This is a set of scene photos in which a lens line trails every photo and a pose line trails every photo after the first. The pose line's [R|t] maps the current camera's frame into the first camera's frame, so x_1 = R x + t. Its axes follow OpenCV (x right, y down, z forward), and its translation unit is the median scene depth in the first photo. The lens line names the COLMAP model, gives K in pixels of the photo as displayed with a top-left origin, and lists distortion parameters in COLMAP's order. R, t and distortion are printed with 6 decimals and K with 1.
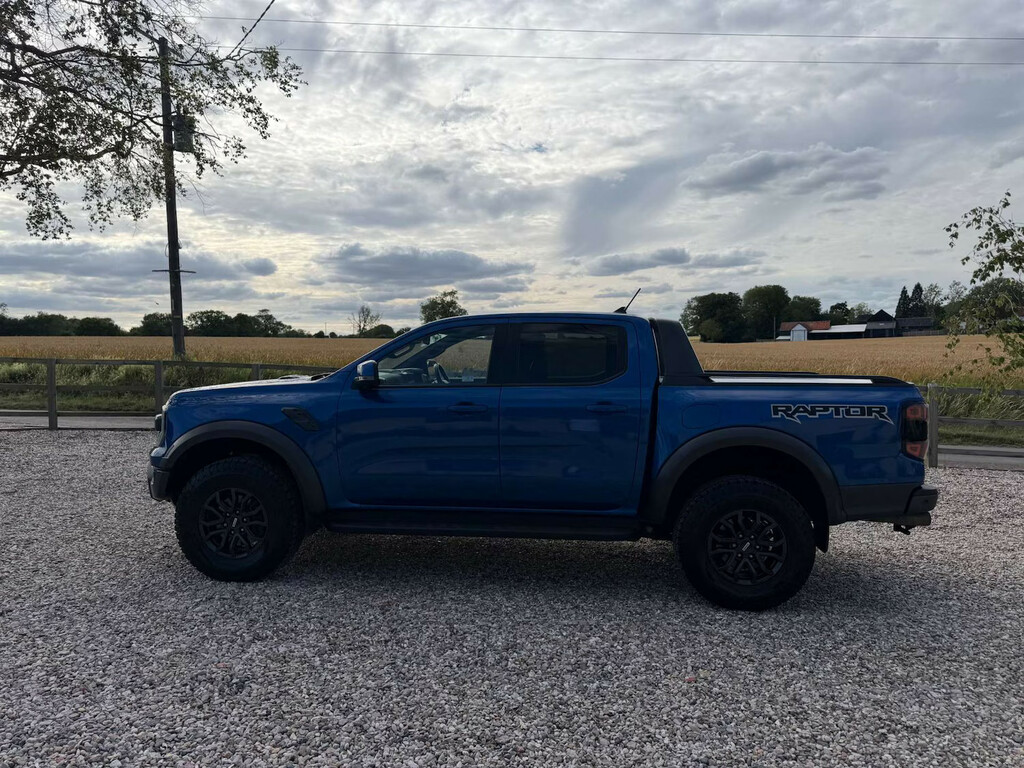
lens RADIAL K [[717.8, 0, 510.8], [0, 717.8, 381.8], [0, 0, 1]] dist [0.017179, -0.021924]
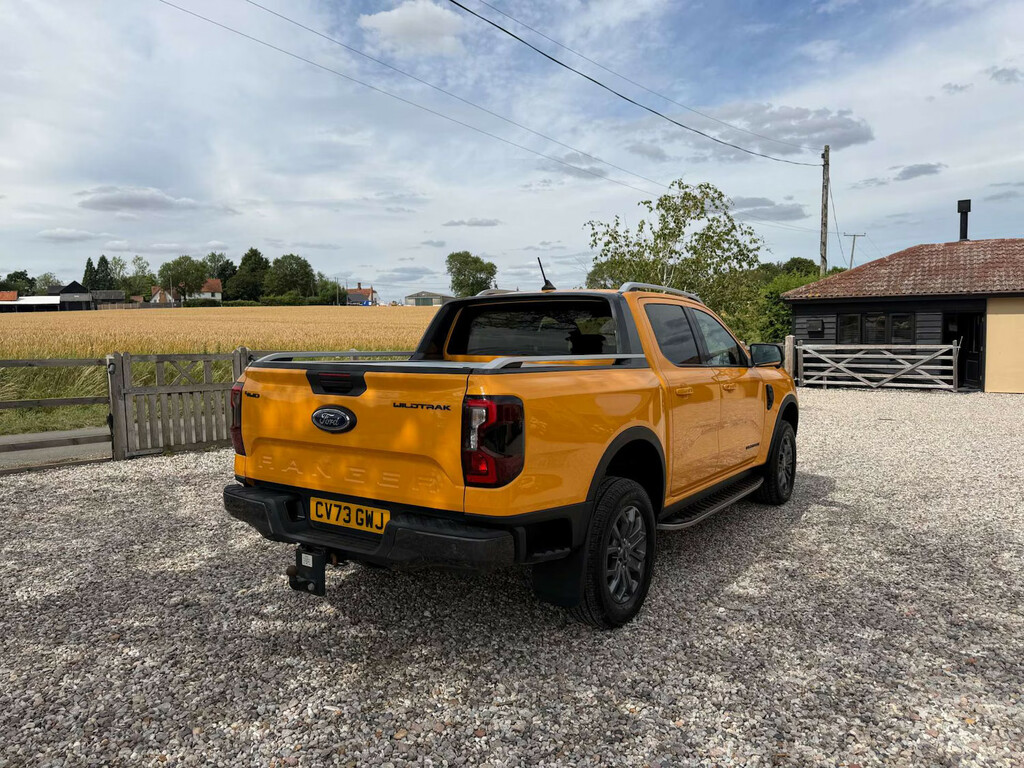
lens RADIAL K [[717.8, 0, 503.4], [0, 717.8, 387.4], [0, 0, 1]] dist [0.017179, -0.021924]
pose [[0.513315, -0.084636, 0.854017, -0.536106], [0.045765, 0.996409, 0.071240, -0.021595], [-0.856979, 0.002515, 0.515345, 0.310556]]
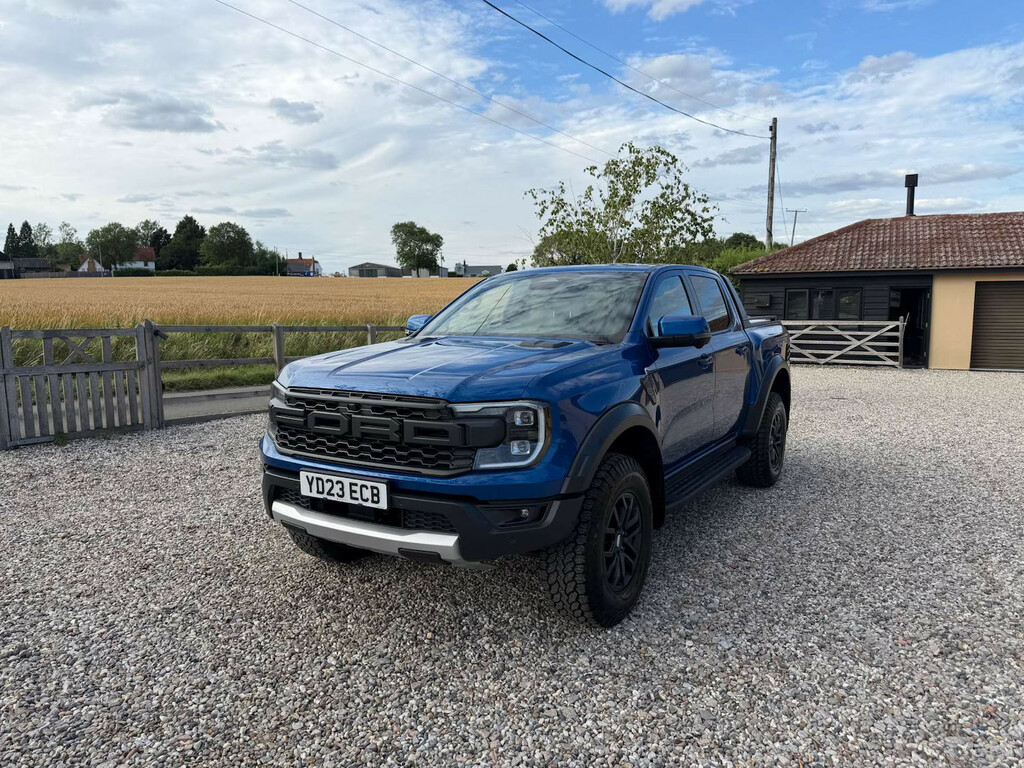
lens RADIAL K [[717.8, 0, 502.3], [0, 717.8, 389.5], [0, 0, 1]] dist [0.017179, -0.021924]
pose [[0.450381, -0.120157, 0.884714, -0.469634], [0.040116, 0.992625, 0.114391, -0.023172], [-0.891935, -0.016028, 0.451880, 0.338784]]
